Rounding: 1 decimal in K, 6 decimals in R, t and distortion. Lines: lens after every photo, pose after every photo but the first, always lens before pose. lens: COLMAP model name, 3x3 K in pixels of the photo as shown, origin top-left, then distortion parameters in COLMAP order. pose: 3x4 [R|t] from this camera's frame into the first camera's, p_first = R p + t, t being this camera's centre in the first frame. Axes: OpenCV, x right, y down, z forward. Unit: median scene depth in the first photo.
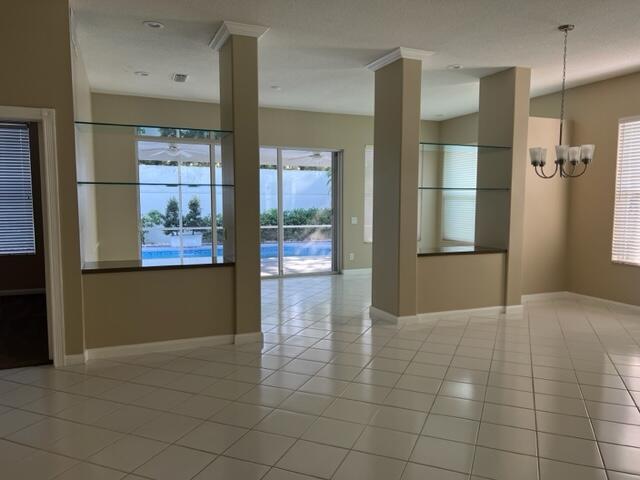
lens RADIAL K [[479.6, 0, 325.0], [0, 479.6, 243.4], [0, 0, 1]] dist [0.054367, -0.062667]
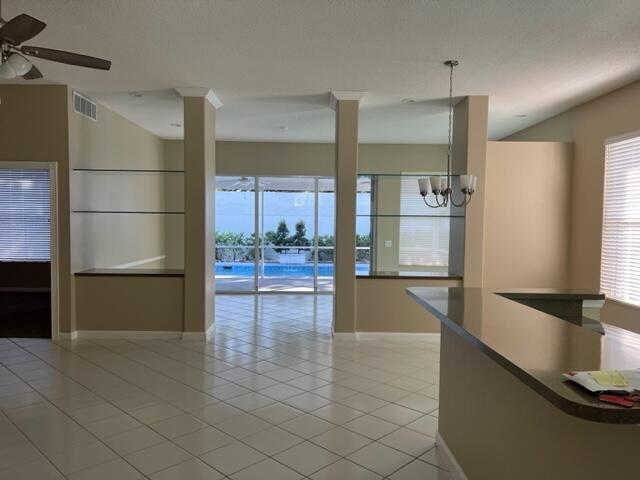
lens RADIAL K [[479.6, 0, 320.1], [0, 479.6, 241.3], [0, 0, 1]] dist [0.054367, -0.062667]
pose [[0.927686, 0.024948, -0.372527, 0.463921], [-0.042945, 0.998273, -0.040090, -0.007859], [0.370884, 0.053189, 0.927155, -0.030493]]
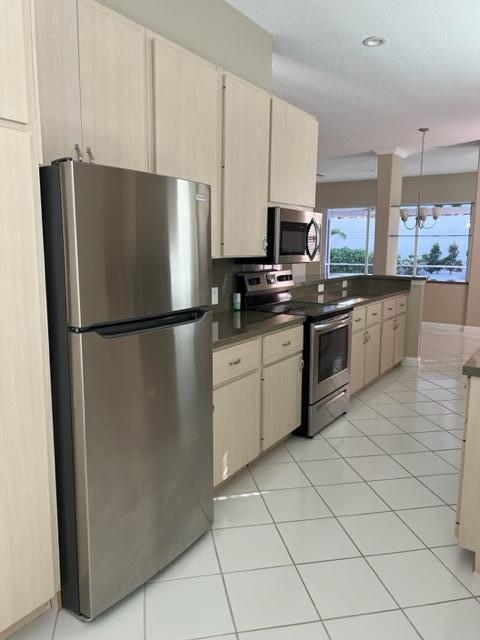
lens RADIAL K [[479.6, 0, 238.5], [0, 479.6, 317.2], [0, 0, 1]] dist [0.054367, -0.062667]
pose [[0.545544, 0.127682, -0.828299, 1.112696], [-0.079333, 0.991756, 0.100627, 0.023982], [0.834319, 0.010815, 0.551176, -0.231764]]
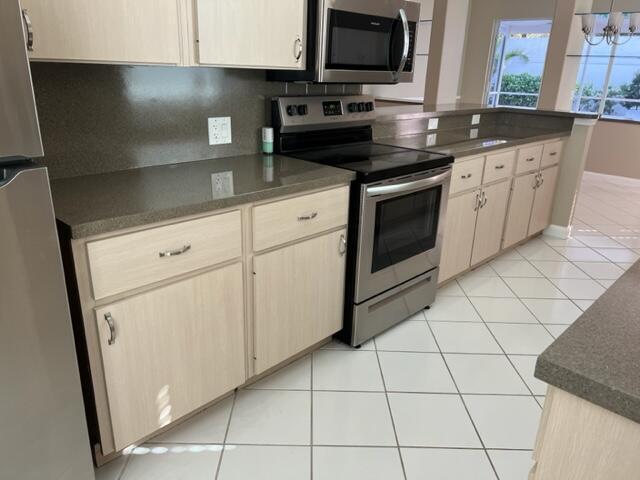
lens RADIAL K [[479.6, 0, 322.0], [0, 479.6, 242.9], [0, 0, 1]] dist [0.054367, -0.062667]
pose [[0.385350, 0.328825, -0.862195, 1.008855], [-0.113742, 0.944155, 0.309247, 0.016263], [0.915734, -0.021100, 0.401232, -0.030169]]
